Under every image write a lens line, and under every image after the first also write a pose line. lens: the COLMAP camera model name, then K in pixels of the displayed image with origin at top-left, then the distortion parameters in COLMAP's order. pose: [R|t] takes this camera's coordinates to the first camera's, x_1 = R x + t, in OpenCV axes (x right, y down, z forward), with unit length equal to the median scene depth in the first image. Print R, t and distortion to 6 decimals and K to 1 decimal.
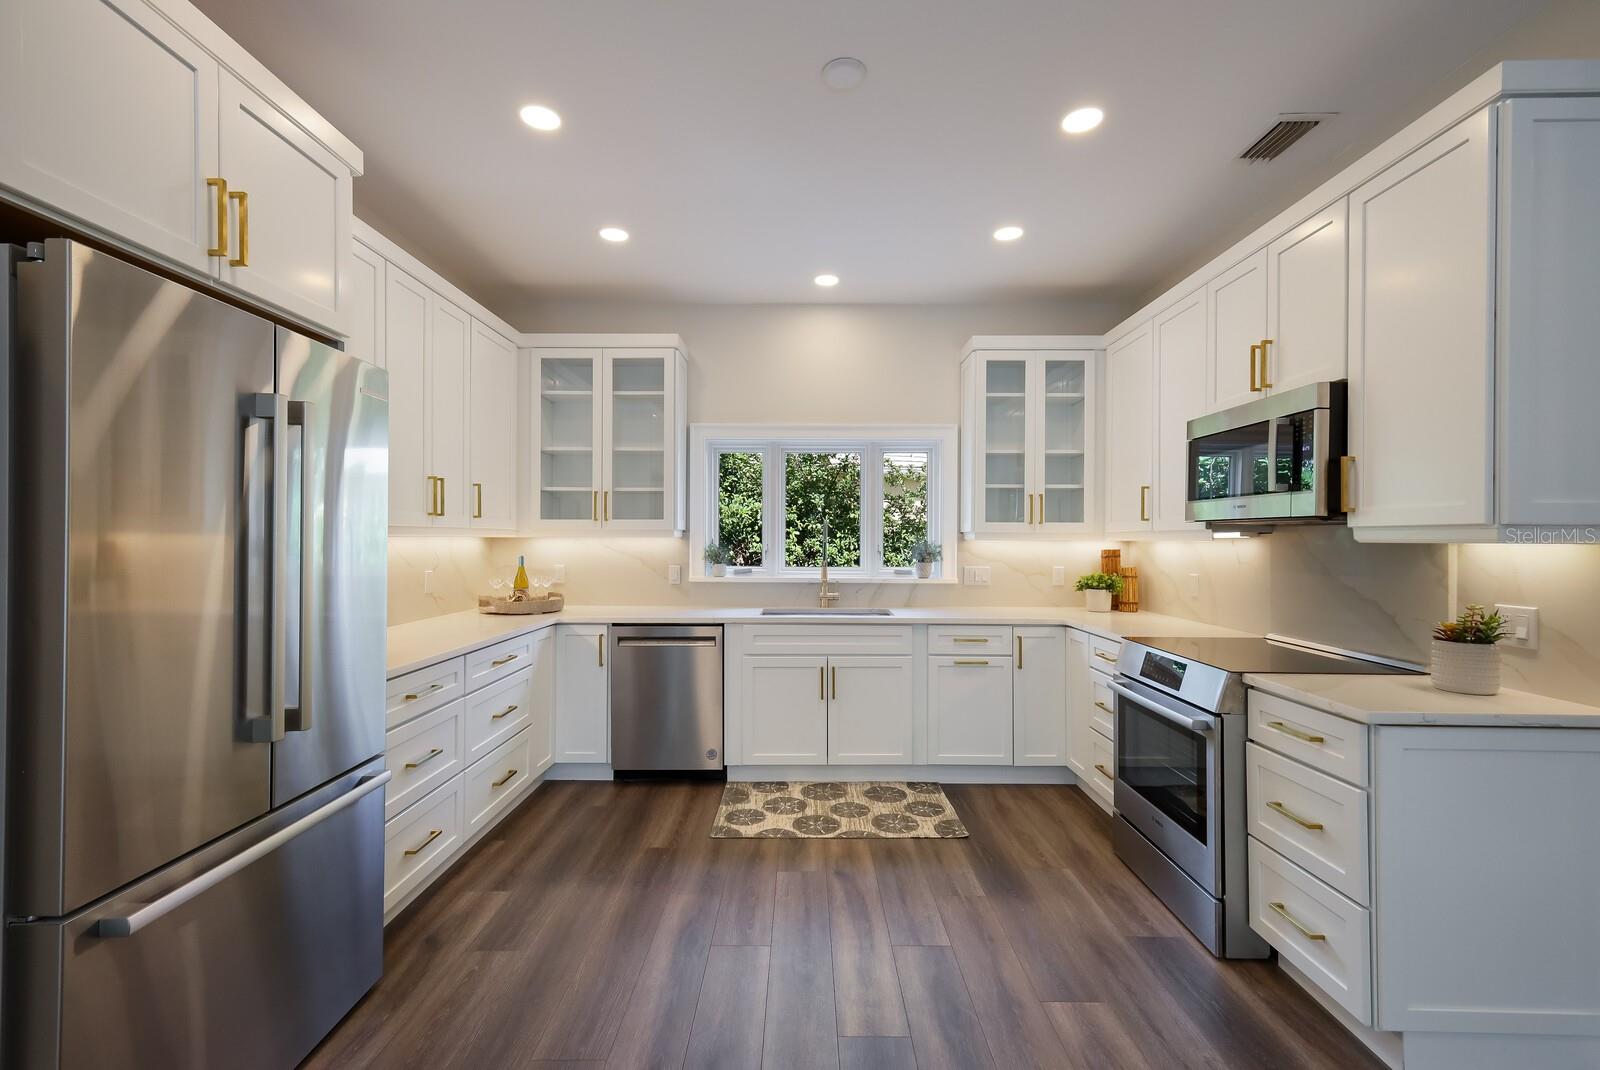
lens RADIAL K [[694.0, 0, 799.8], [0, 694.0, 539.5], [0, 0, 1]] dist [0.014501, 0.000270]
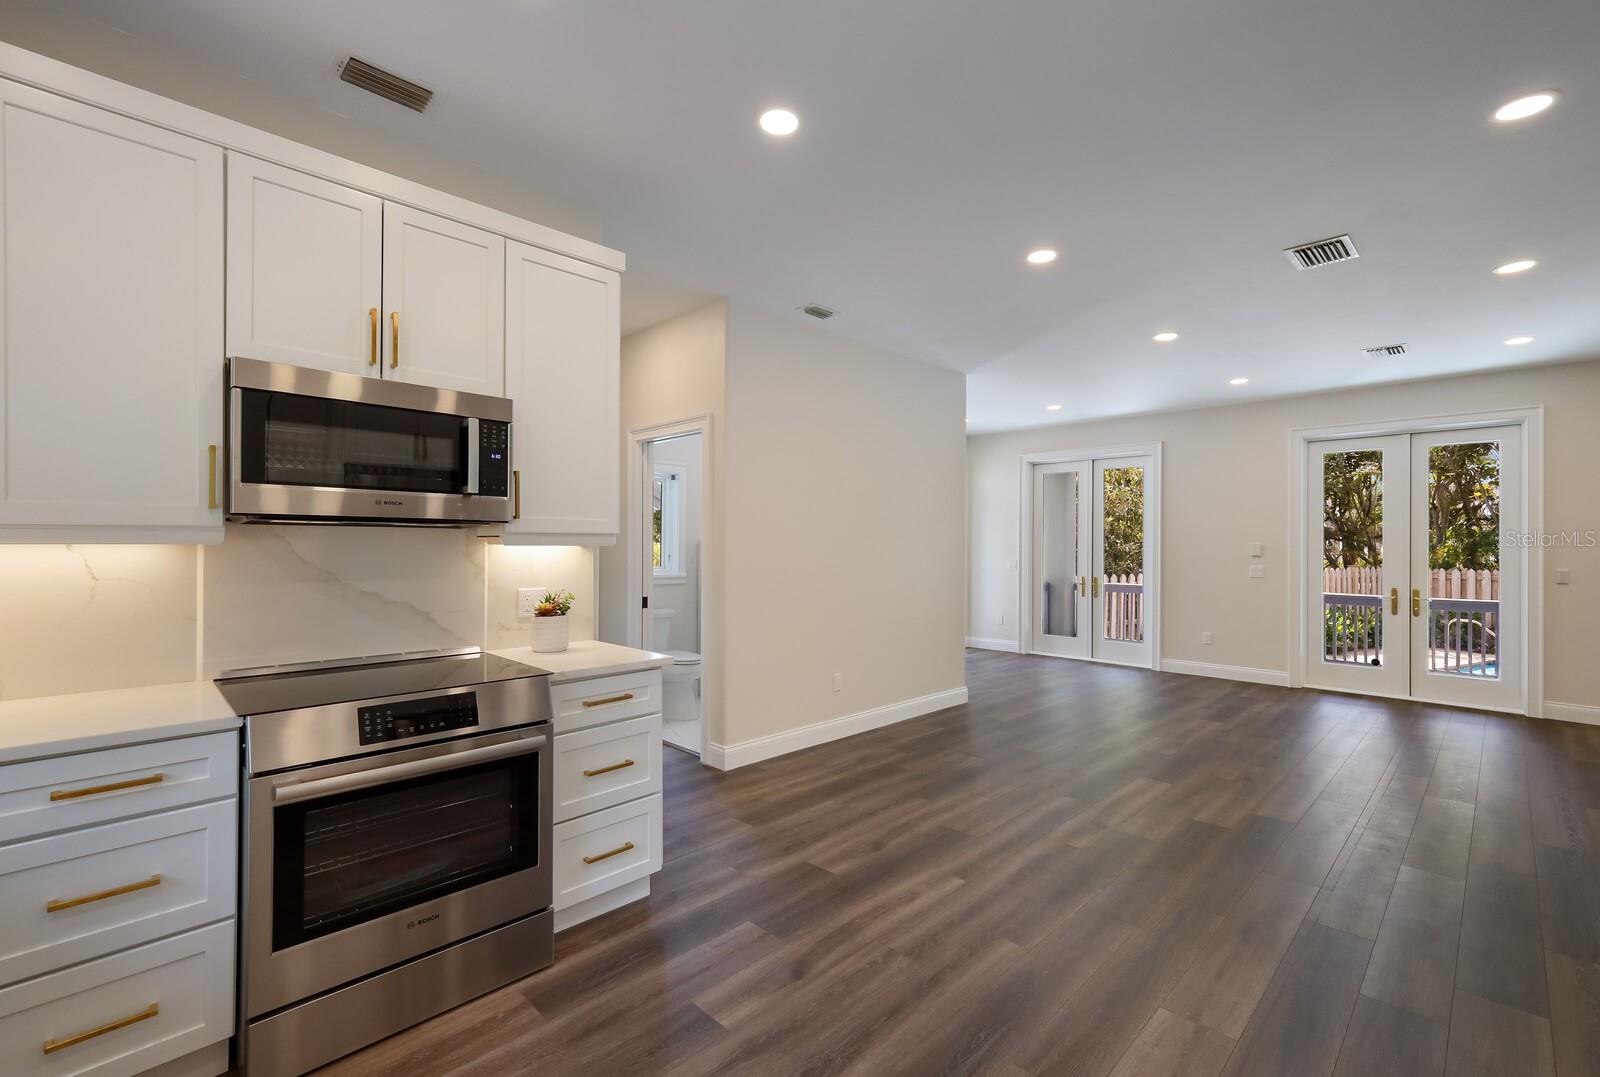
lens RADIAL K [[706.5, 0, 801.1], [0, 706.5, 541.1], [0, 0, 1]] dist [0.010486, 0.000081]
pose [[-0.712060, -0.006381, 0.702090, -0.371810], [-0.009635, 0.999953, -0.000683, -0.007633], [-0.702053, -0.007251, -0.712088, 1.516752]]
